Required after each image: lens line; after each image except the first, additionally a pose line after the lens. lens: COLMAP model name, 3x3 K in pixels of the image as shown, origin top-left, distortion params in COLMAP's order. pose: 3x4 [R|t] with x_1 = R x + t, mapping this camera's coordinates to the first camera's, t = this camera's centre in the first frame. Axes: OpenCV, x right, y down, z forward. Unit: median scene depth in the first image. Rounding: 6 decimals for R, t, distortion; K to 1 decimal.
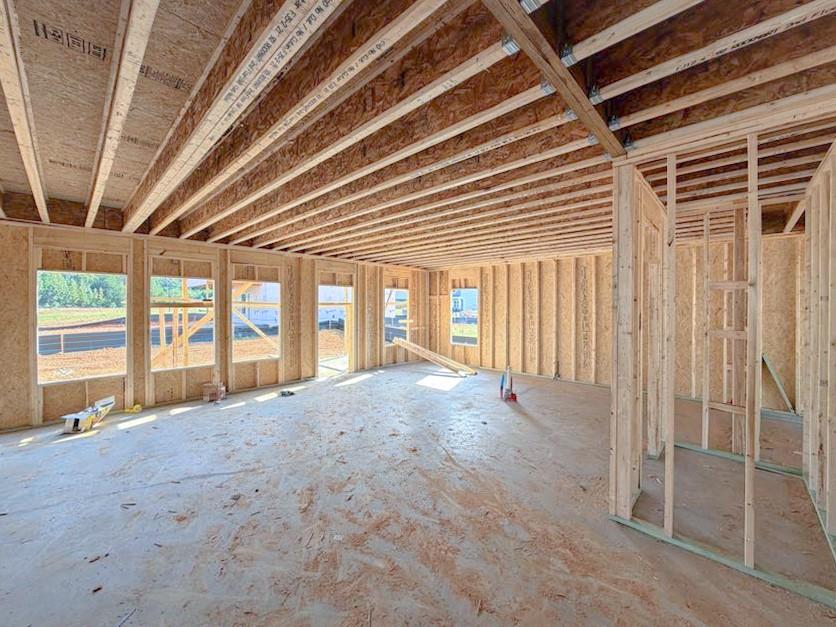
lens RADIAL K [[336.0, 0, 416.3], [0, 336.0, 309.7], [0, 0, 1]] dist [-0.000701, 0.000187]
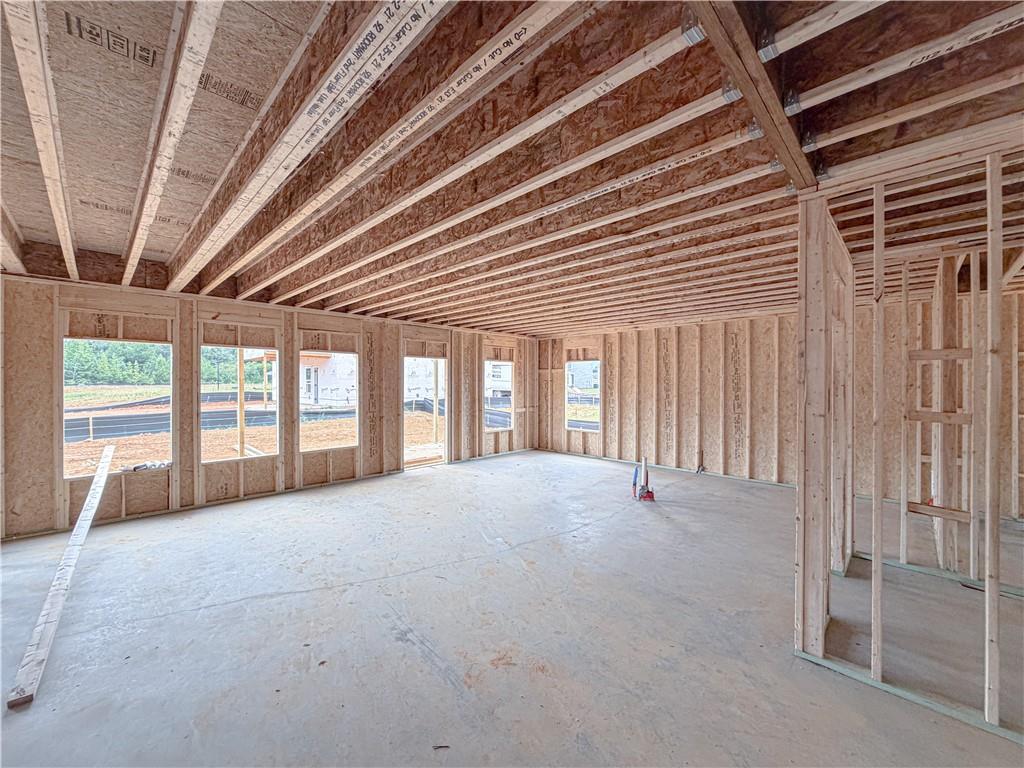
lens RADIAL K [[408.7, 0, 510.7], [0, 408.7, 385.9], [0, 0, 1]] dist [-0.000492, -0.000009]
pose [[0.999925, -0.000766, -0.012235, -0.048987], [0.000721, 0.999993, -0.003669, 0.002863], [0.012238, 0.003660, 0.999918, 0.035225]]
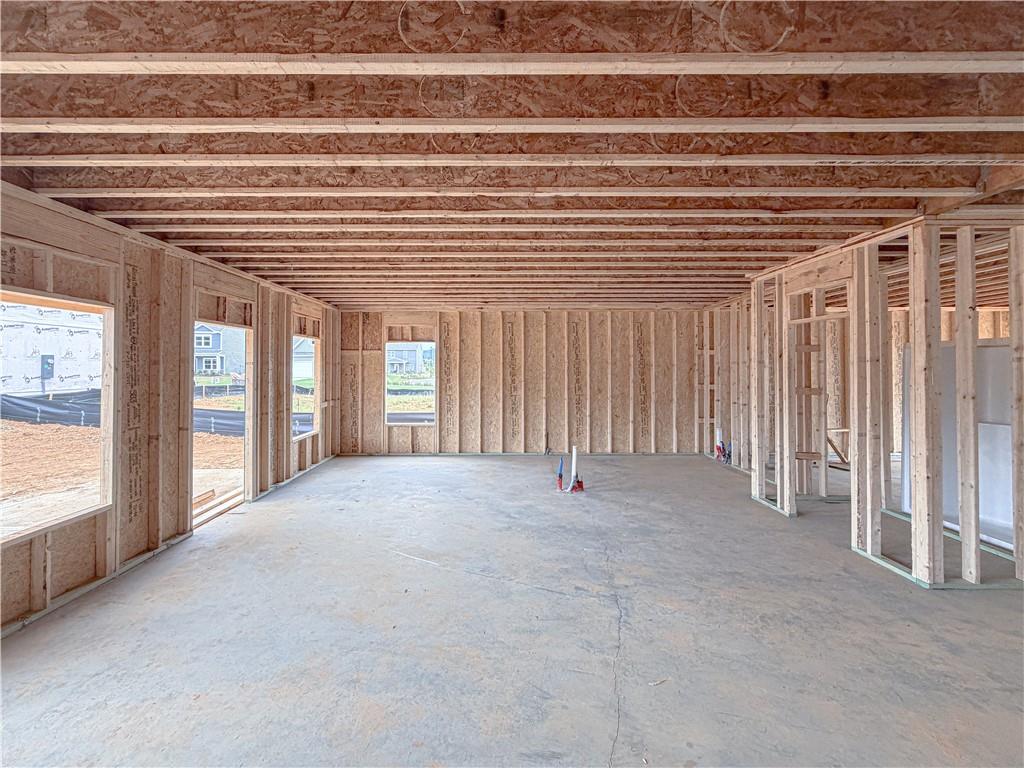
lens RADIAL K [[417.5, 0, 485.2], [0, 417.5, 362.4], [0, 0, 1]] dist [-0.000451, -0.000044]
pose [[0.719606, 0.005387, 0.694362, -0.869387], [0.010125, 0.999782, -0.018250, -0.009308], [-0.694309, 0.020163, 0.719394, 0.752175]]
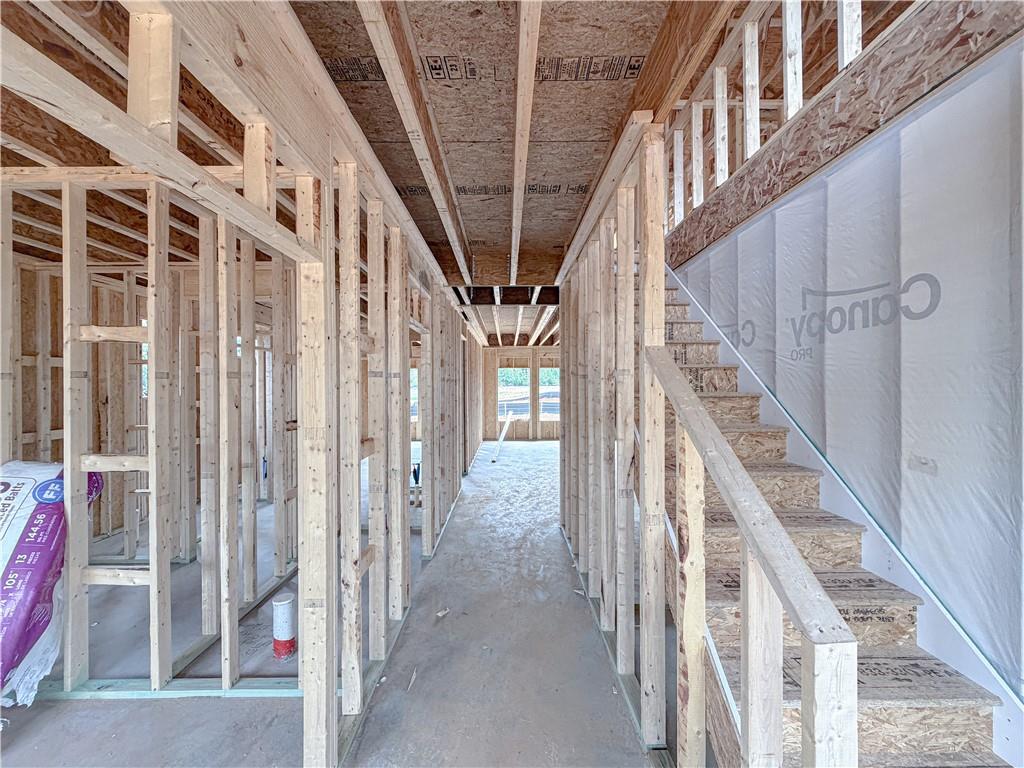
lens RADIAL K [[408.7, 0, 510.7], [0, 408.7, 385.9], [0, 0, 1]] dist [-0.000492, -0.000009]
pose [[0.691951, -0.006179, -0.721918, 1.125850], [0.000297, 0.999966, -0.008274, 0.020869], [0.721944, 0.005511, 0.691929, -1.038691]]
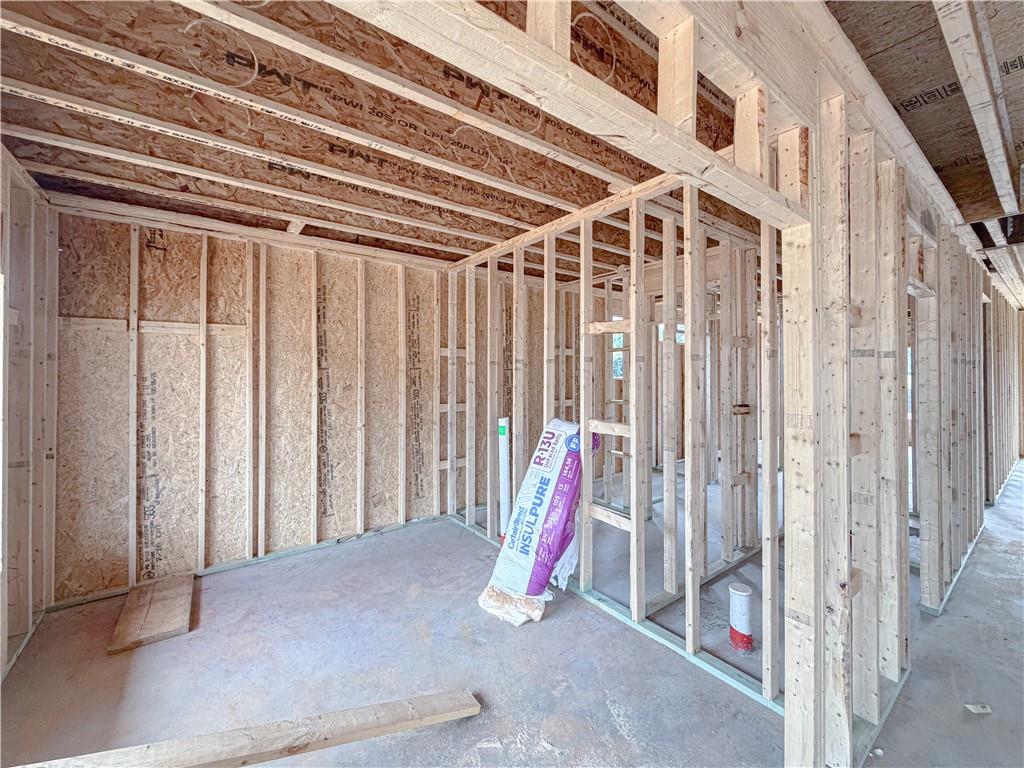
lens RADIAL K [[415.1, 0, 530.5], [0, 415.1, 367.9], [0, 0, 1]] dist [0.000454, -0.000116]
pose [[-0.140348, -0.010802, -0.990043, 1.057167], [-0.012970, 0.999875, -0.009071, 0.027781], [0.990017, 0.011567, -0.140470, -1.107372]]
